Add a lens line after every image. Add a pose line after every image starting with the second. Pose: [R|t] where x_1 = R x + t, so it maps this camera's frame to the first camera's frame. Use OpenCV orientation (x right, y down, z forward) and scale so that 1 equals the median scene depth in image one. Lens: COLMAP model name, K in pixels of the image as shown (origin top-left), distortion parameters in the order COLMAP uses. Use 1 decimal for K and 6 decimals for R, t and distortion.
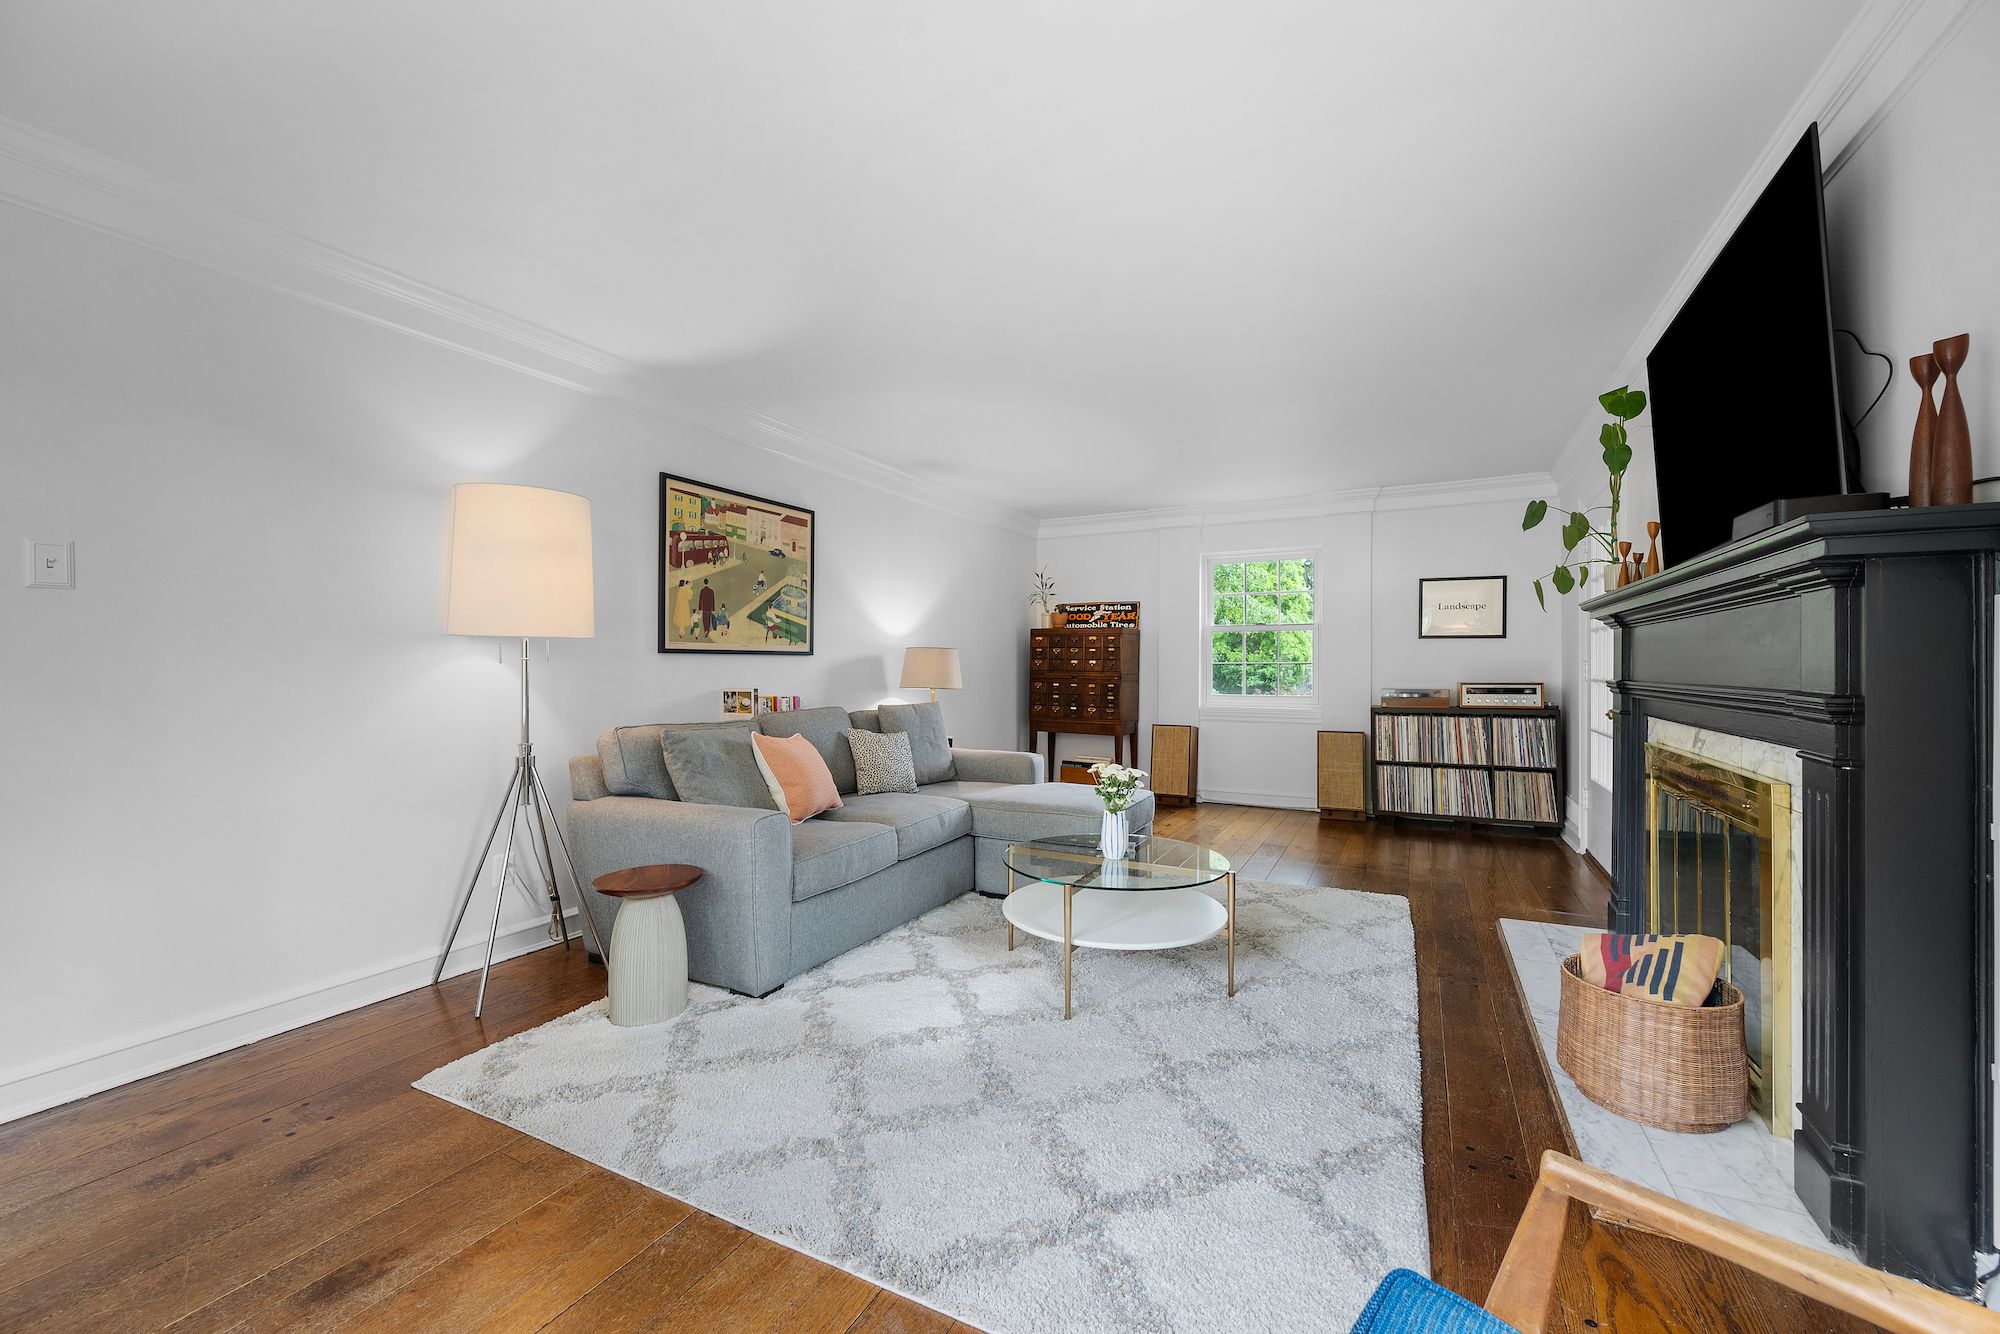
lens RADIAL K [[793.8, 0, 995.0], [0, 793.8, 664.4], [0, 0, 1]] dist [0.000797, -0.000008]
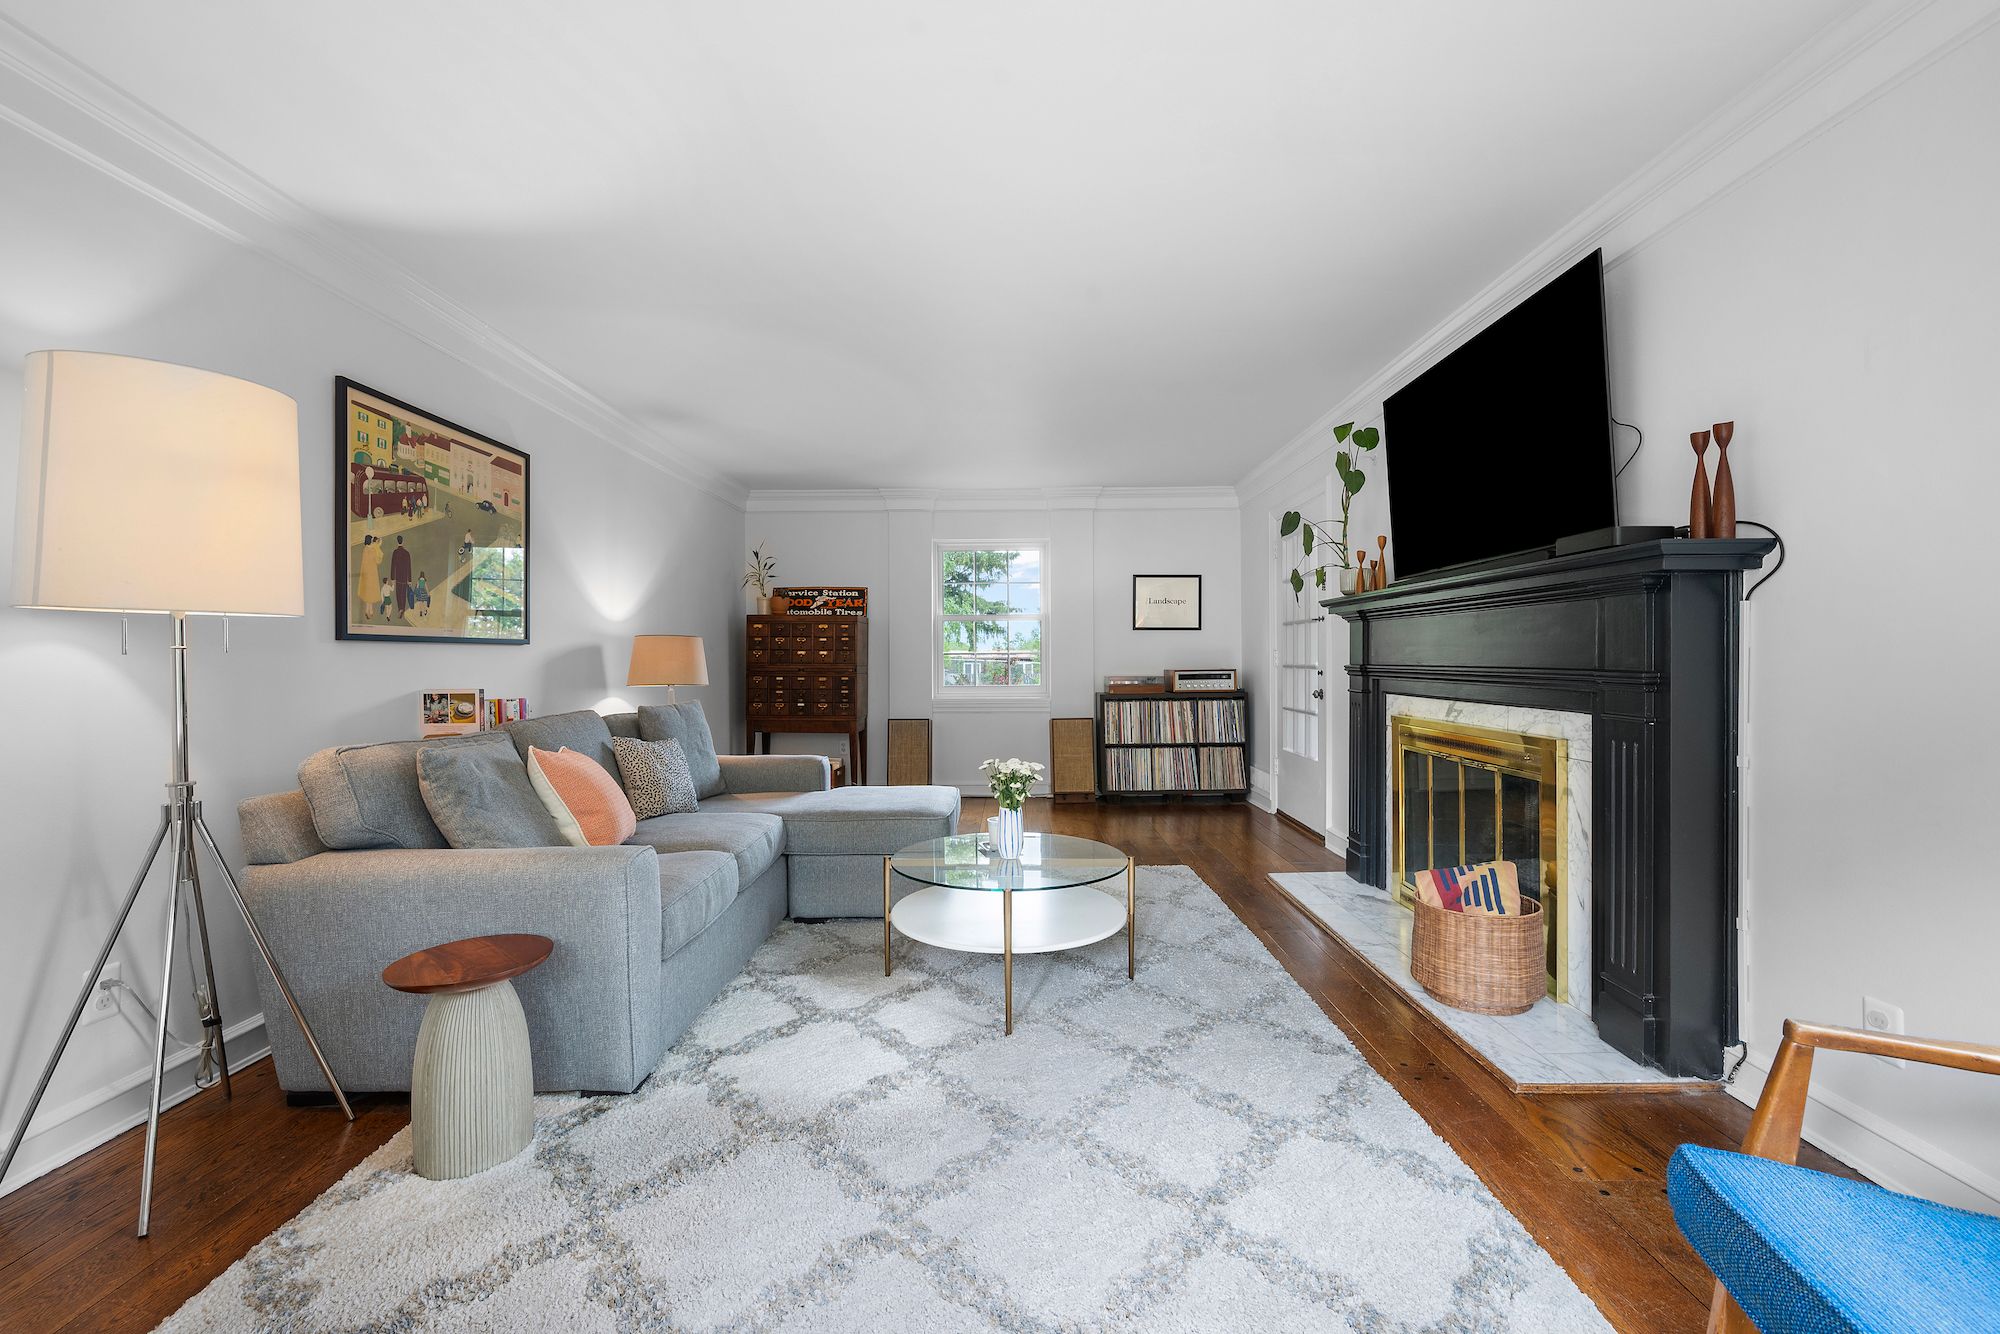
lens RADIAL K [[849.2, 0, 1004.1], [0, 849.2, 663.7], [0, 0, 1]] dist [0.000799, 0.000060]
pose [[0.887701, -0.009434, 0.460324, -0.240312], [0.005521, 0.999936, 0.009847, 0.002100], [-0.460388, -0.006200, 0.887696, 0.079919]]
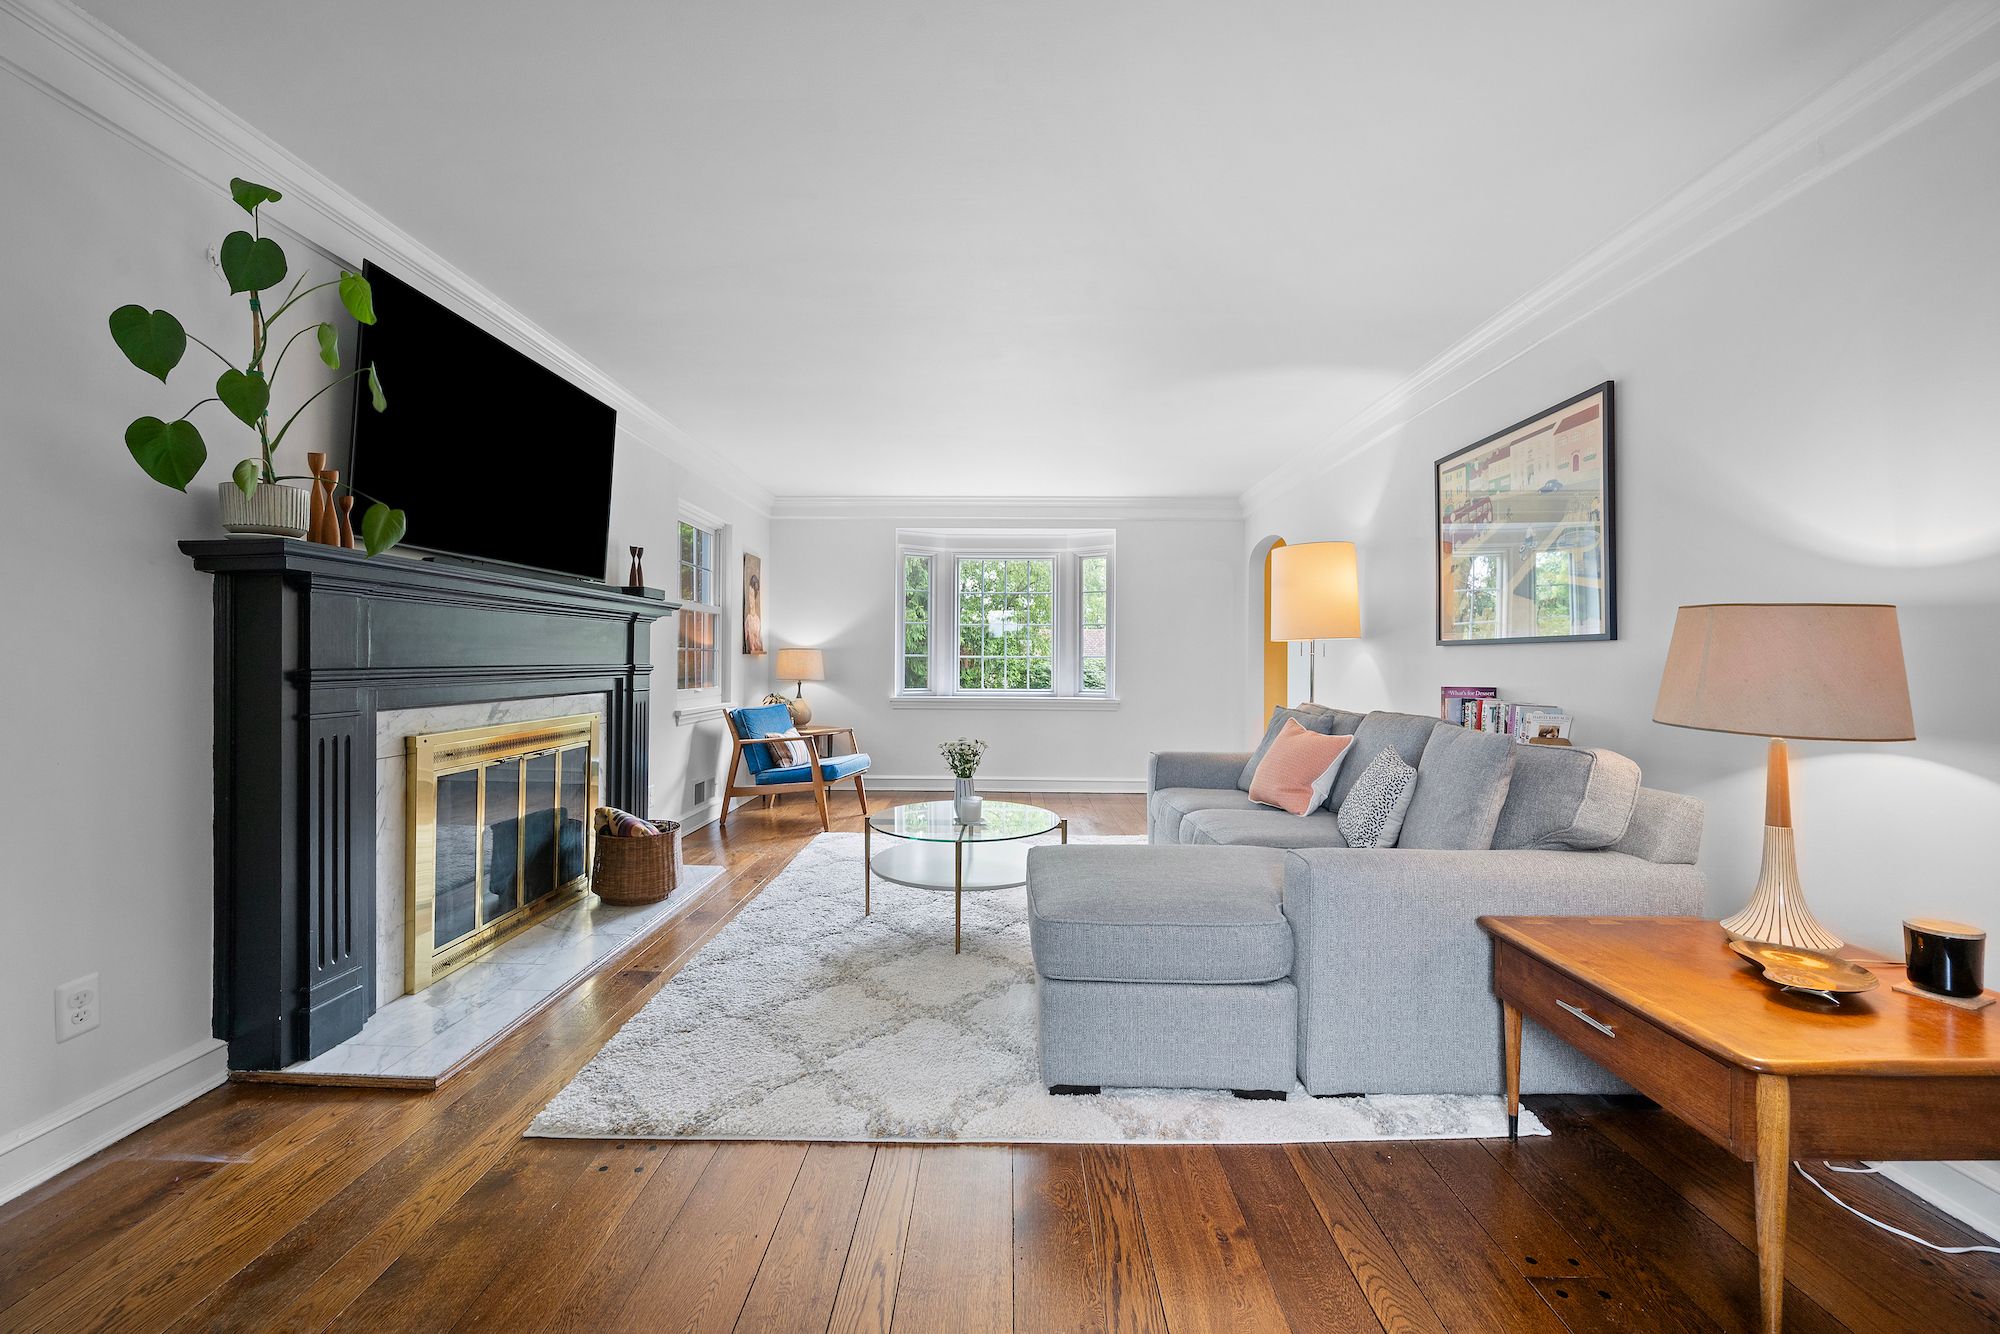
lens RADIAL K [[799.7, 0, 1000.9], [0, 799.7, 652.1], [0, 0, 1]] dist [0.000886, 0.000135]
pose [[-0.890701, -0.009267, -0.454495, 0.482526], [-0.006744, 0.999952, -0.007172, 0.003814], [0.454539, -0.003323, -0.890721, 1.564840]]
